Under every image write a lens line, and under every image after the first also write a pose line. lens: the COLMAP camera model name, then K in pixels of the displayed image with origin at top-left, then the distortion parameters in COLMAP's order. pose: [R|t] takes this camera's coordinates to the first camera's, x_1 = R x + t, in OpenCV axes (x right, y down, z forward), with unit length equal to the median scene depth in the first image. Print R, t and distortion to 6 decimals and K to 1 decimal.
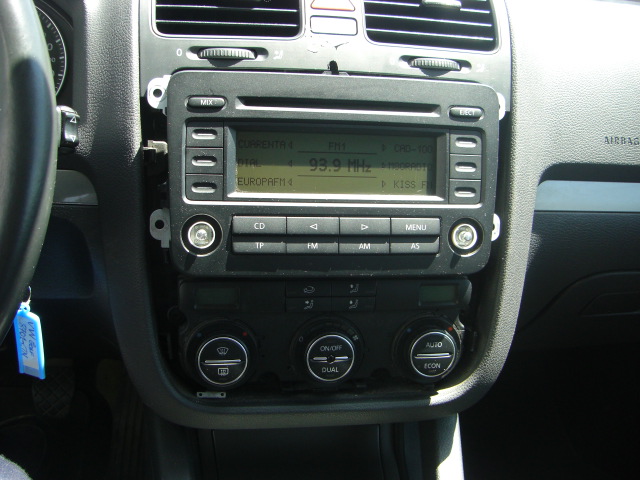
lens RADIAL K [[723.2, 0, 320.4], [0, 723.2, 221.9], [0, 0, 1]] dist [-0.191218, 0.098458]
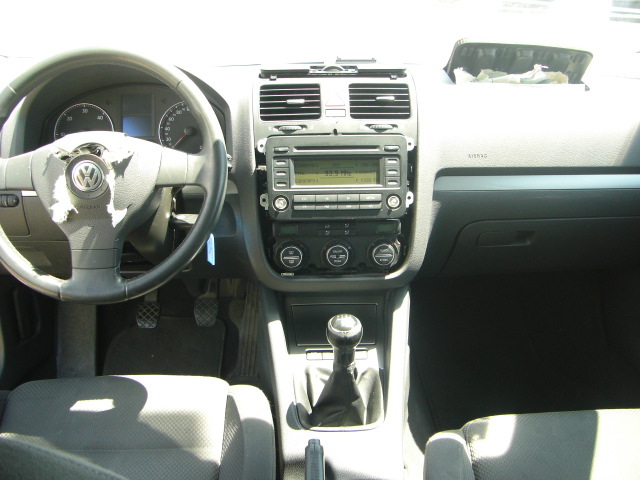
lens RADIAL K [[723.2, 0, 320.4], [0, 723.2, 221.9], [0, 0, 1]] dist [-0.191218, 0.098458]
pose [[0.987850, -0.029722, -0.152543, 0.325576], [0.025337, 0.999210, -0.030610, 0.152688], [0.153332, 0.026373, 0.987823, -1.346072]]
